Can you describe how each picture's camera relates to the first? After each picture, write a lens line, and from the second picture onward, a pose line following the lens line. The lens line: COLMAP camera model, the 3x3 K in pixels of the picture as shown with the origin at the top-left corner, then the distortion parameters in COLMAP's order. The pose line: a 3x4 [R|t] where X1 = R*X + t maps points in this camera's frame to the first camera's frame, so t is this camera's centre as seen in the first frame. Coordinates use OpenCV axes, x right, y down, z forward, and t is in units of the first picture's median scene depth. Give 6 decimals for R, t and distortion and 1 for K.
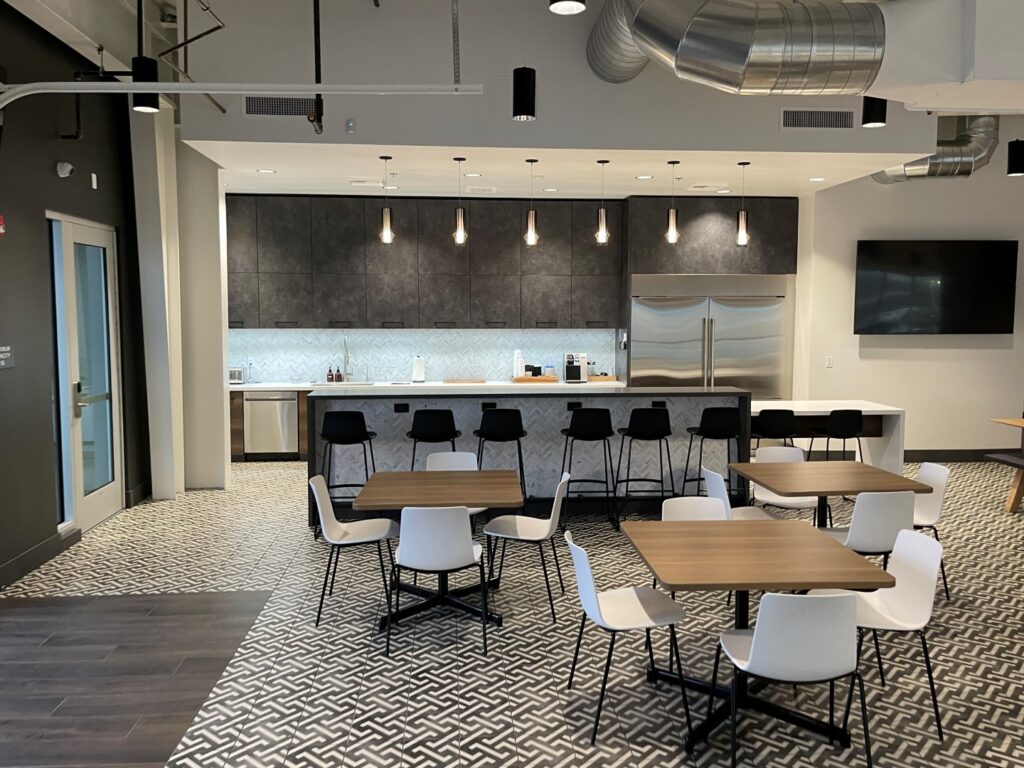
lens RADIAL K [[833.9, 0, 512.4], [0, 833.9, 381.0], [0, 0, 1]] dist [0.064386, -0.002487]
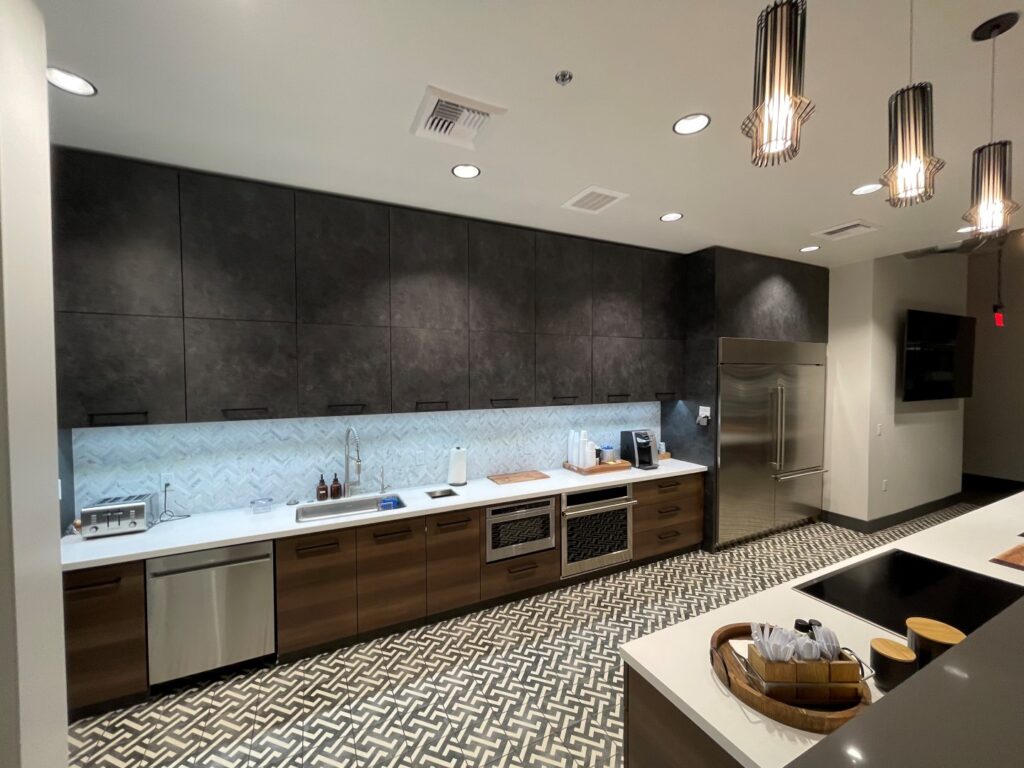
lens RADIAL K [[415.1, 0, 506.4], [0, 415.1, 388.8], [0, 0, 1]] dist [-0.000947, 0.000460]
pose [[0.925500, -0.020283, 0.378204, -0.211566], [0.038779, 0.998392, -0.041353, -0.064666], [-0.376757, 0.052939, 0.924798, 0.675339]]
